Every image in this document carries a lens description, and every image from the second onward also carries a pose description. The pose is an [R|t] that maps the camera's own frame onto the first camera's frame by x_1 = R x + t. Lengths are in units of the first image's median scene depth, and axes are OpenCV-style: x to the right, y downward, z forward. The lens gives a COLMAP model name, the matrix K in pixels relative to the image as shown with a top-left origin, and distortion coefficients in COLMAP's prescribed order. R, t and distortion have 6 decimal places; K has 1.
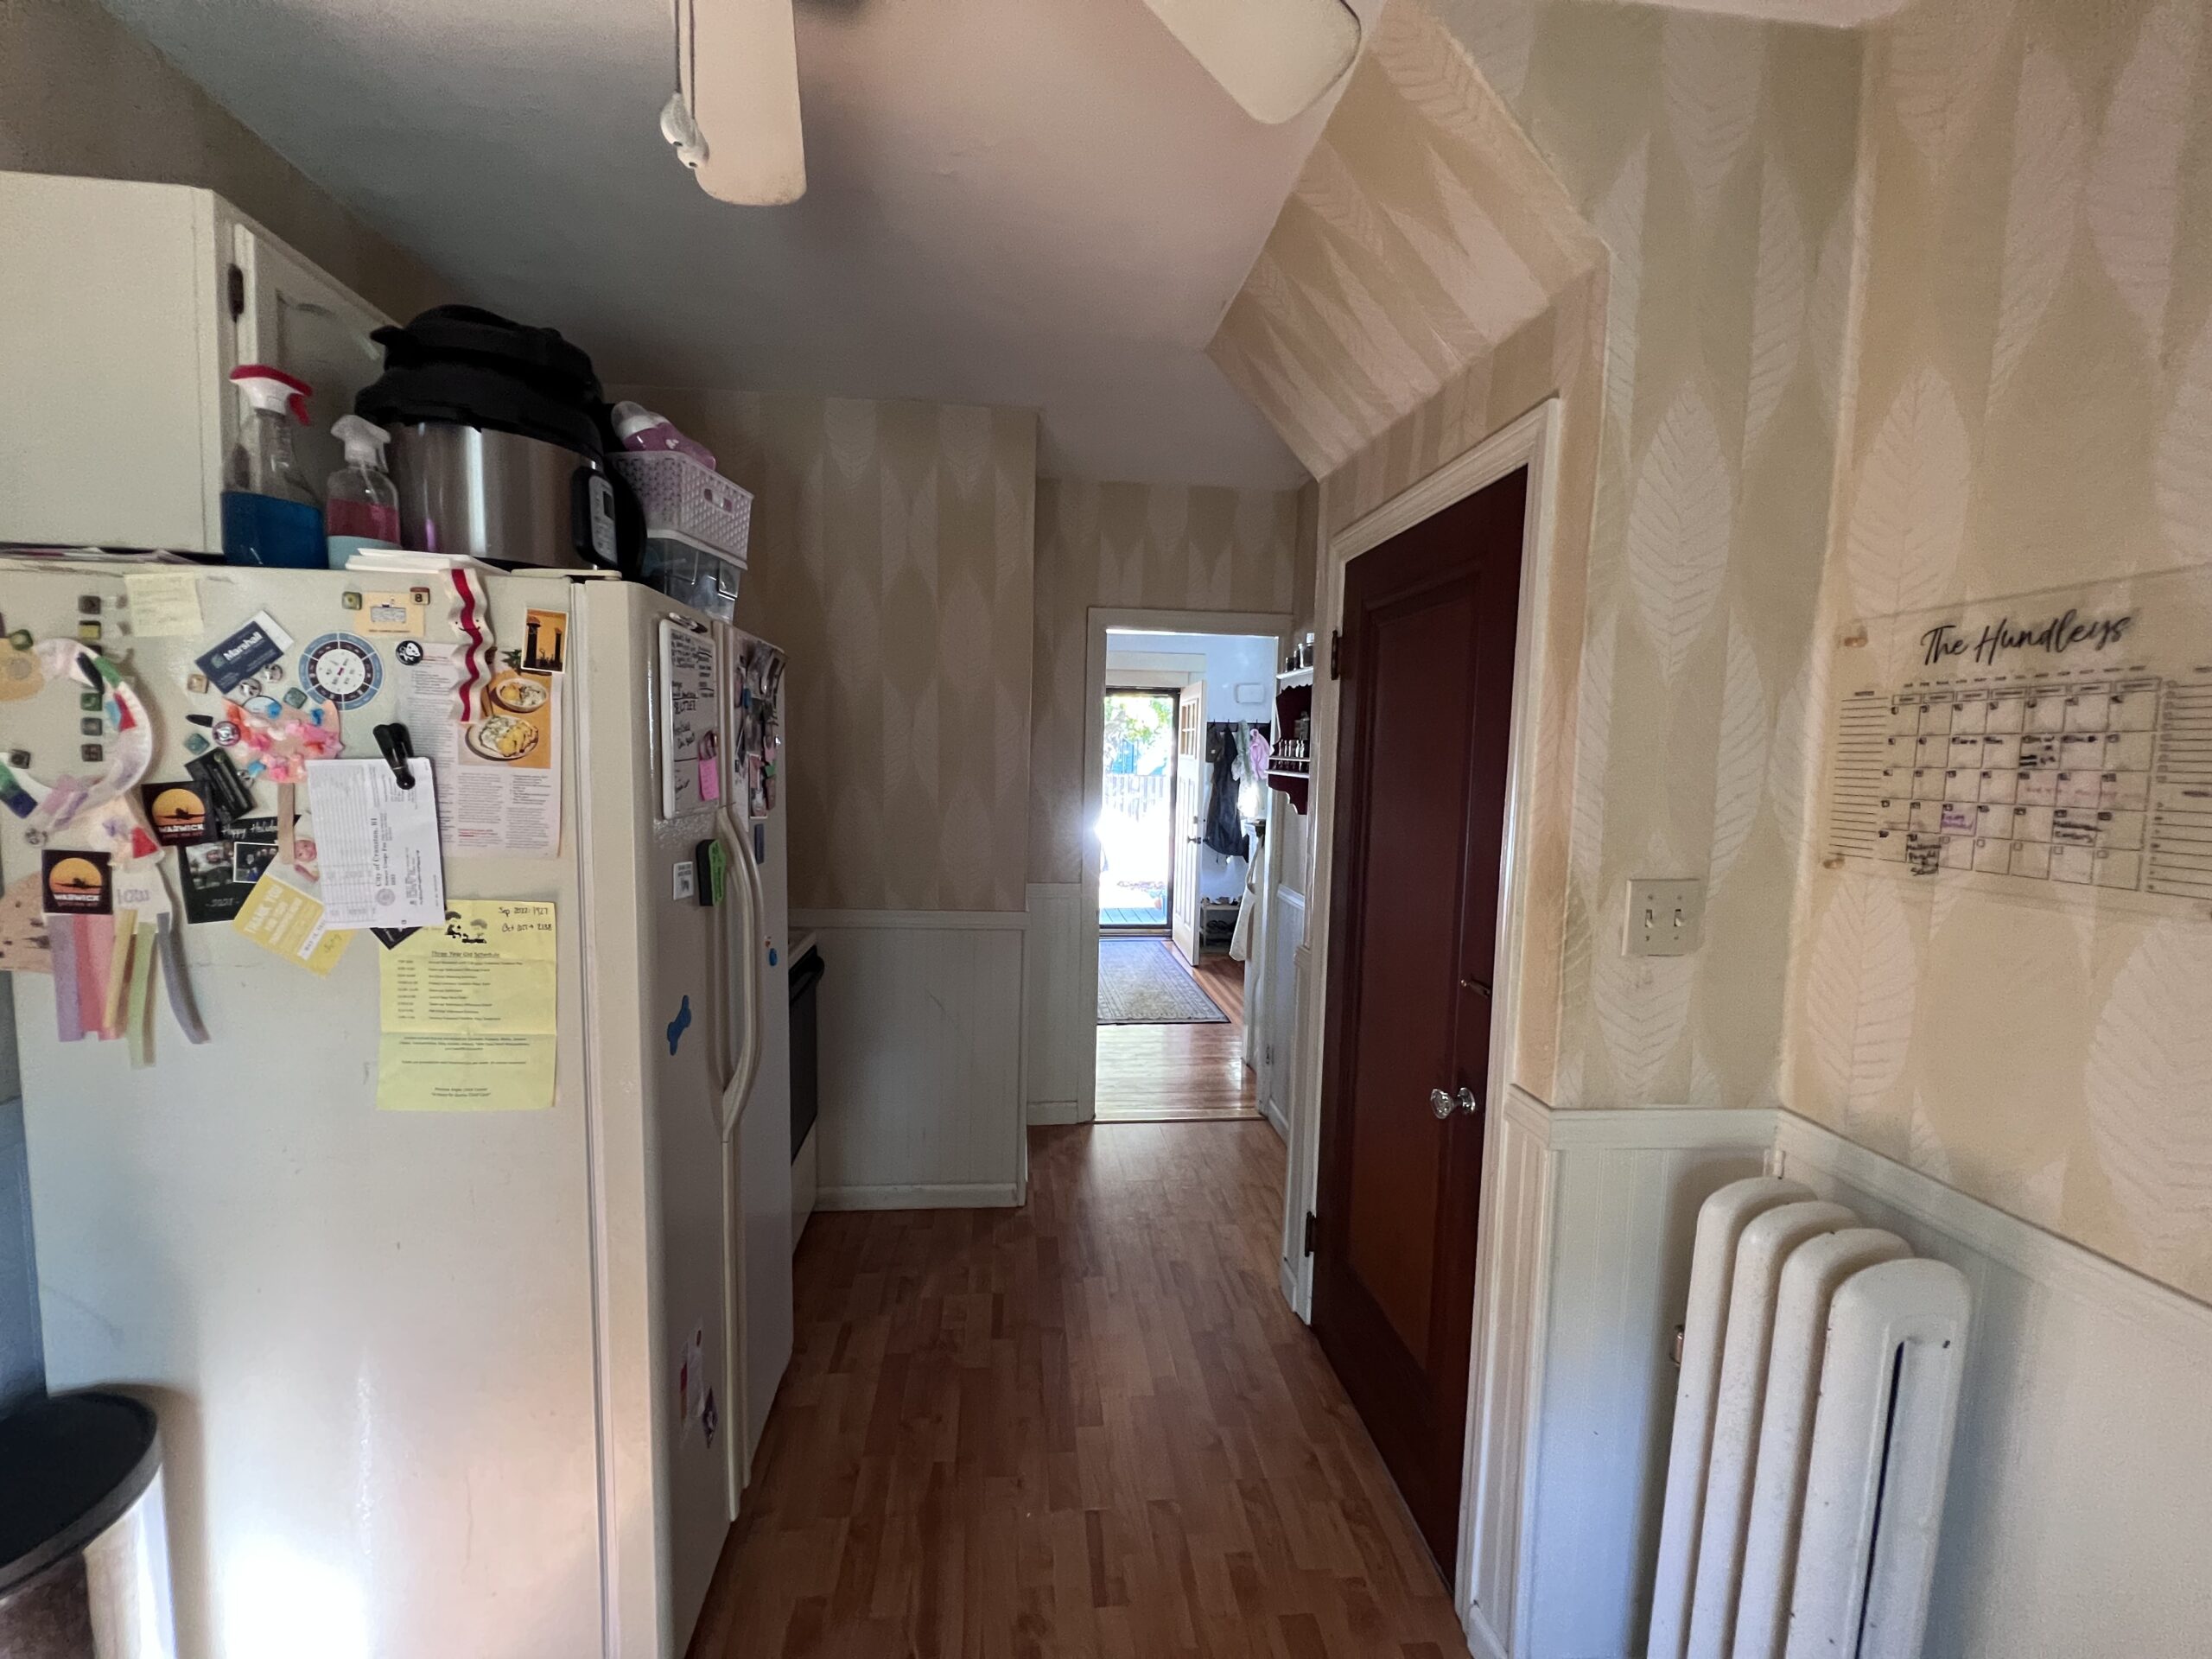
lens RADIAL K [[882.9, 0, 1106.0], [0, 882.9, 829.5], [0, 0, 1]] dist [-0.001051, 0.000294]
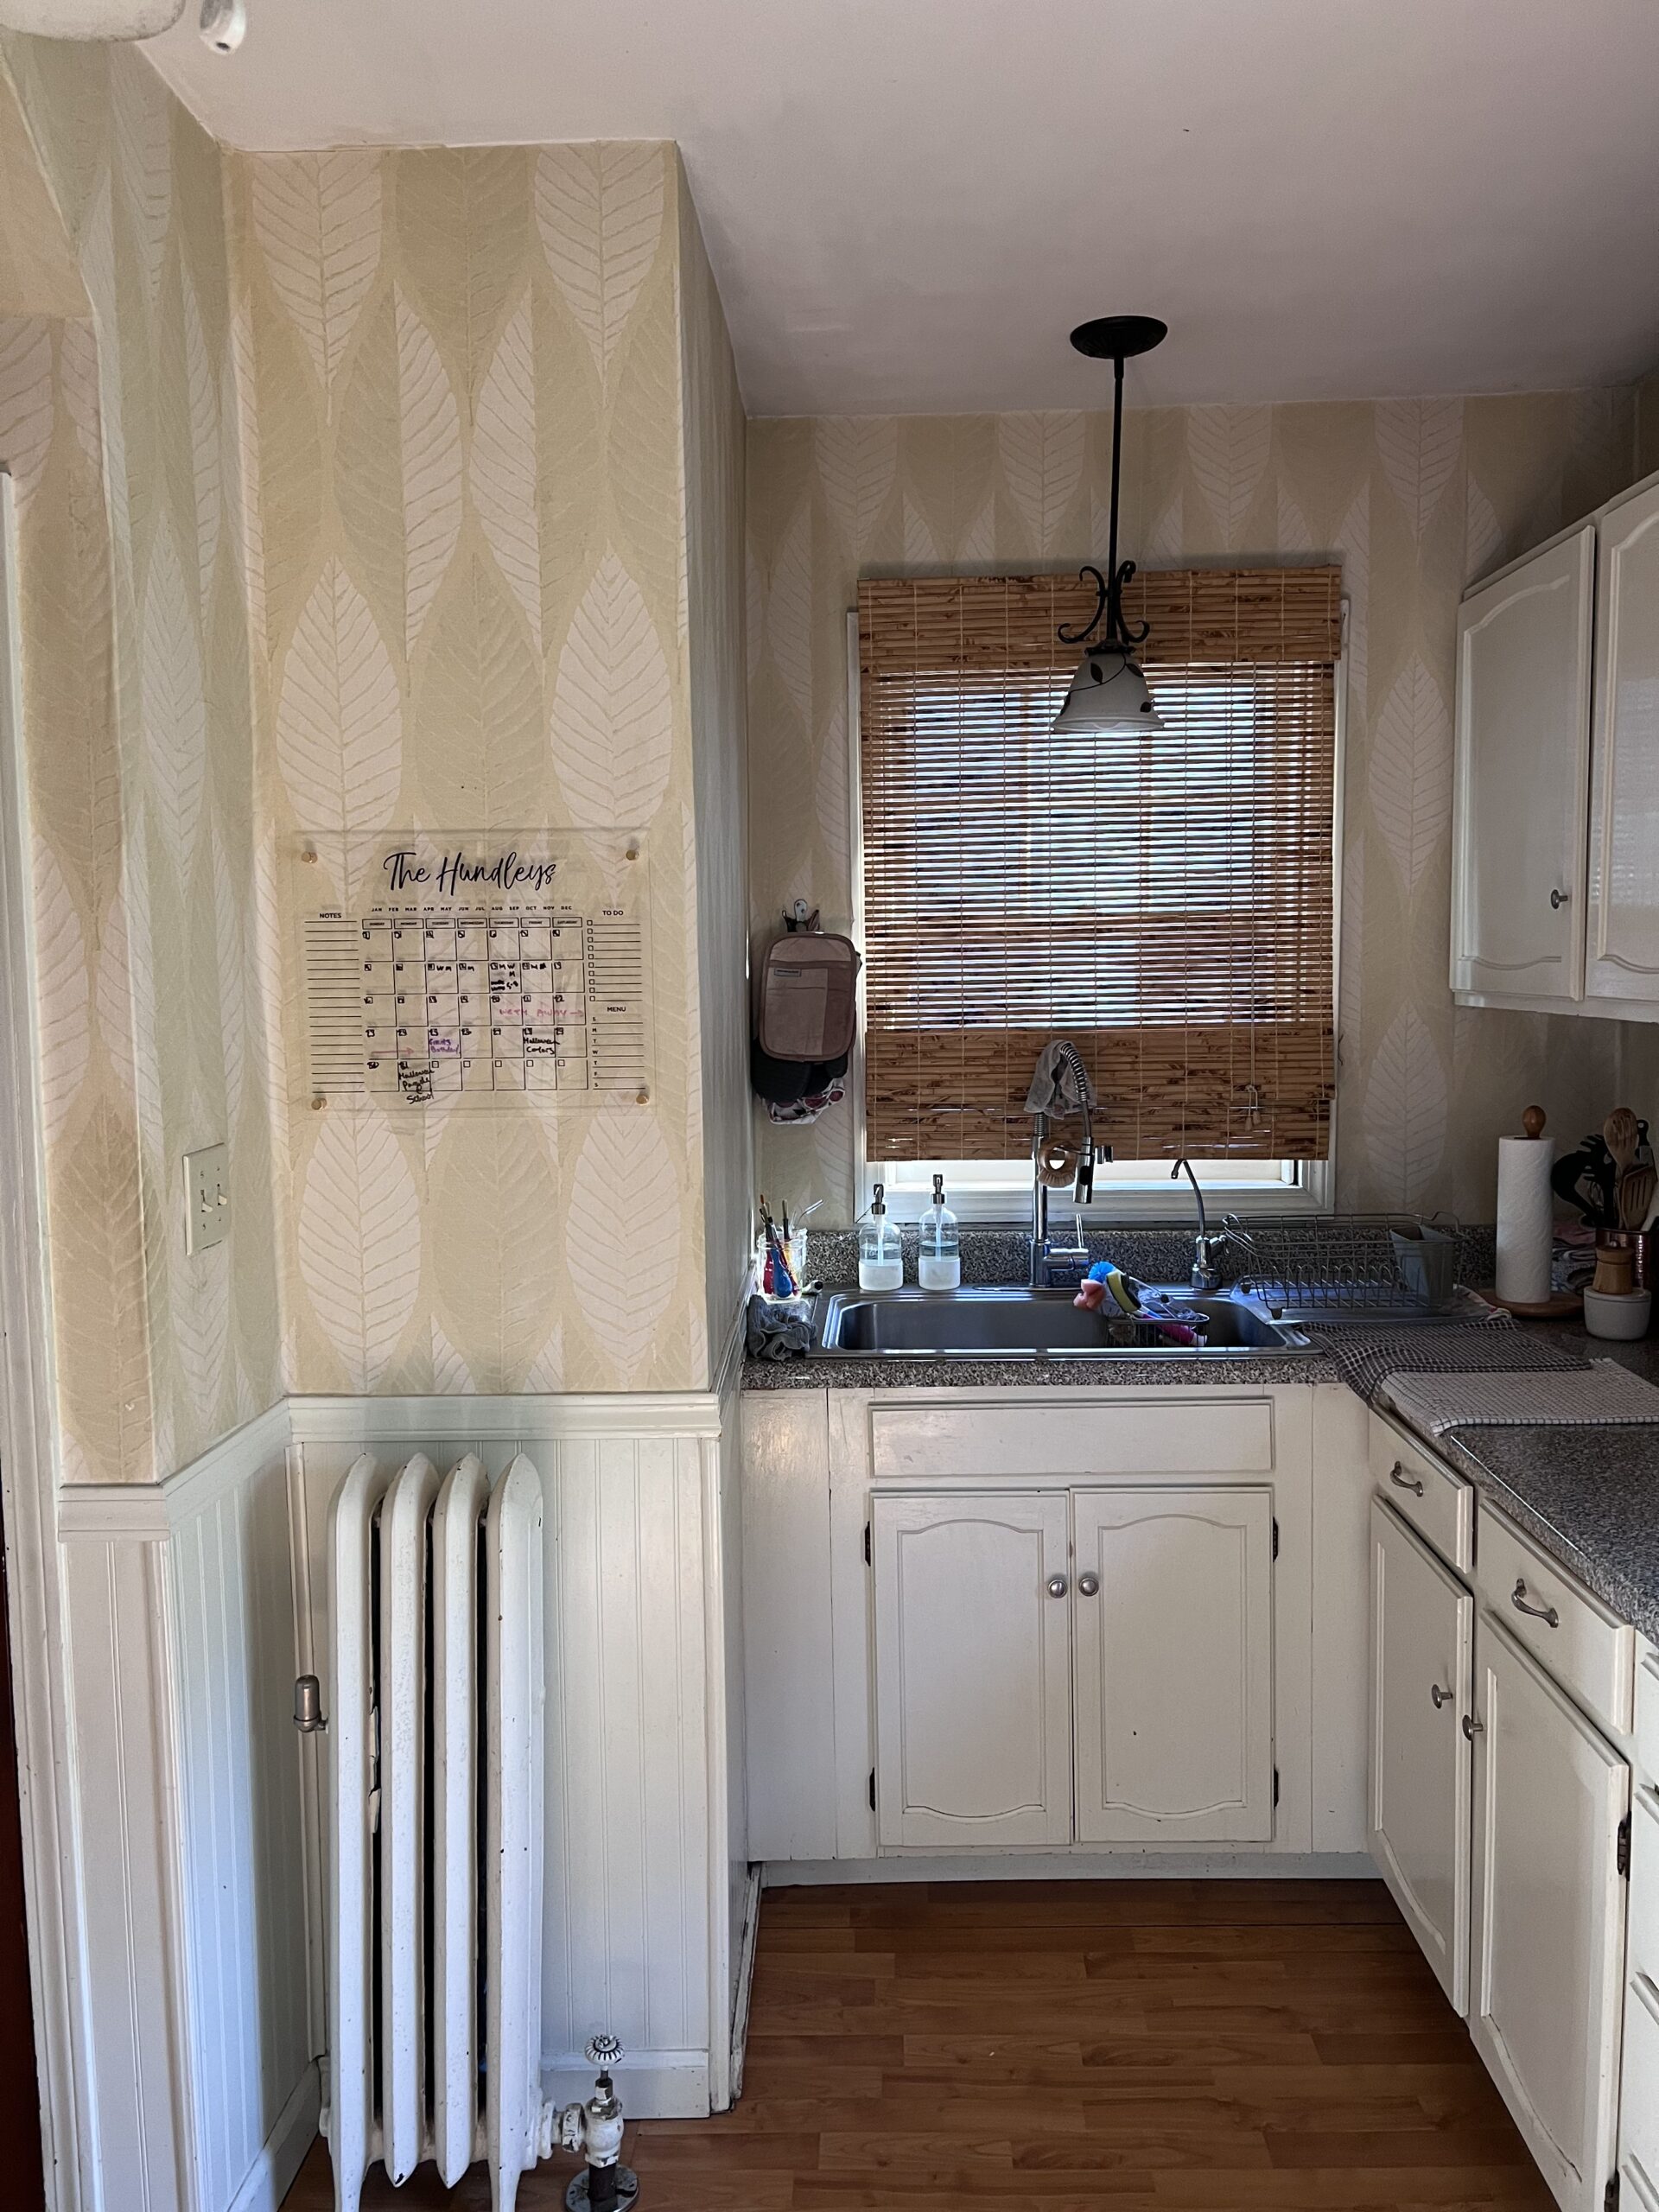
lens RADIAL K [[1652.5, 0, 829.5], [0, 1652.5, 1106.0], [0, 0, 1]] dist [0.078365, -0.120073]
pose [[0.134863, -0.117140, 0.983916, -1.169034], [0.099481, 0.989571, 0.104178, -0.126544], [-0.985858, 0.083831, 0.145109, 0.370691]]
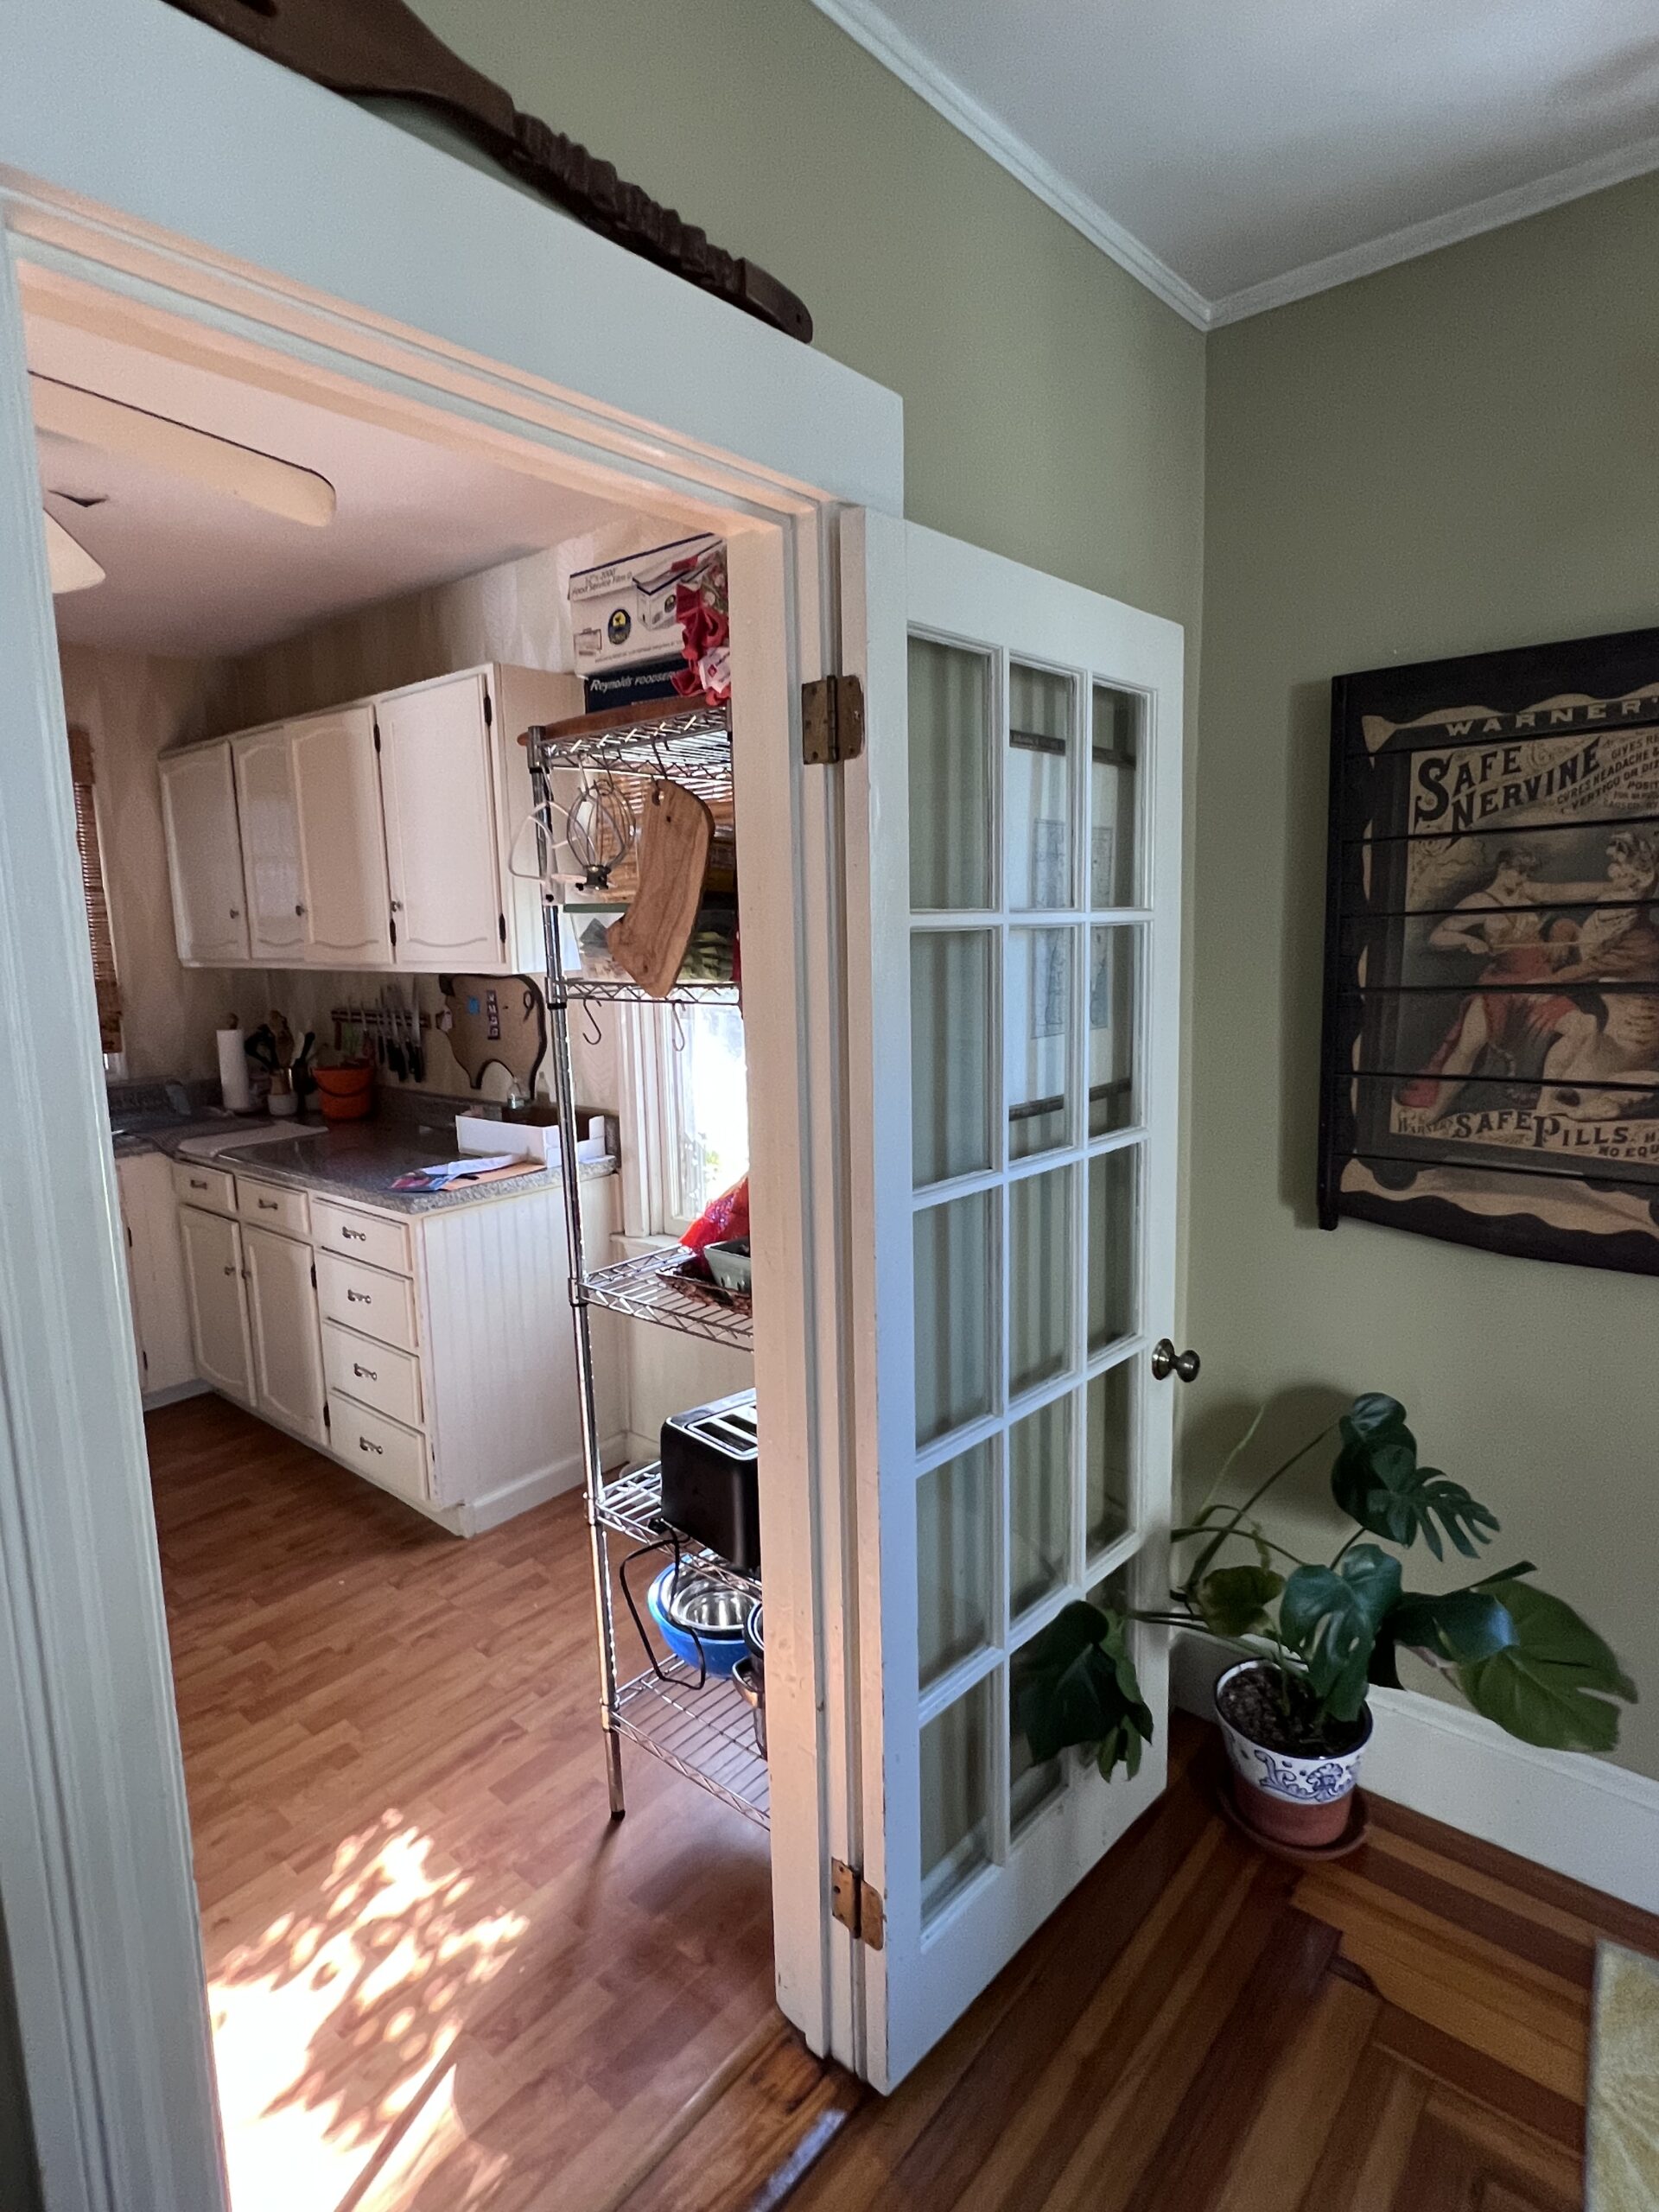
lens RADIAL K [[1175.7, 0, 894.9], [0, 1175.7, 1099.9], [0, 0, 1]] dist [-0.031432, -0.000041]
pose [[-0.722009, -0.112957, 0.682601, -3.036771], [0.060310, 0.972553, 0.224731, -0.209910], [-0.689250, 0.203425, -0.695379, 1.007415]]
